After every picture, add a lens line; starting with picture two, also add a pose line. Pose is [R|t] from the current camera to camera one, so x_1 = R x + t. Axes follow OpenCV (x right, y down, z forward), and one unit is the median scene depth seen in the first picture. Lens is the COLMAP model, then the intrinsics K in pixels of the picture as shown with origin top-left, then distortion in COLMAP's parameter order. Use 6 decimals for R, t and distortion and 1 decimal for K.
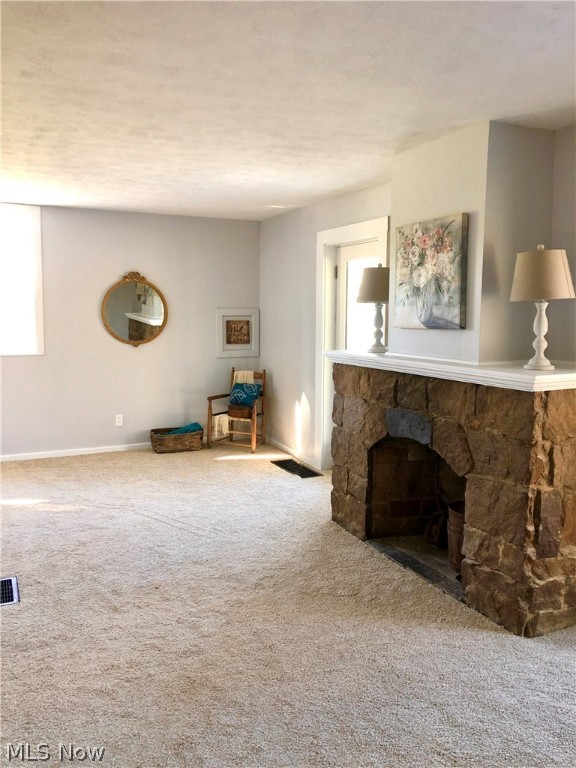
lens RADIAL K [[624.0, 0, 288.4], [0, 624.0, 382.8], [0, 0, 1]] dist [0.040913, -0.050844]
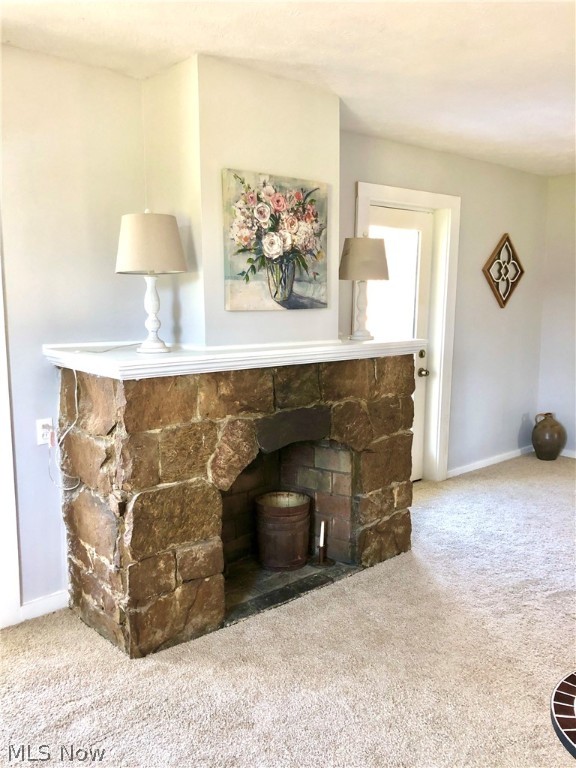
lens RADIAL K [[624.0, 0, 288.6], [0, 624.0, 385.8], [0, 0, 1]] dist [0.040913, -0.050844]
pose [[-0.267912, -0.134902, 0.953952, -0.583093], [0.107992, 0.979704, 0.168872, -0.125998], [-0.957372, 0.148262, -0.247906, 1.208234]]
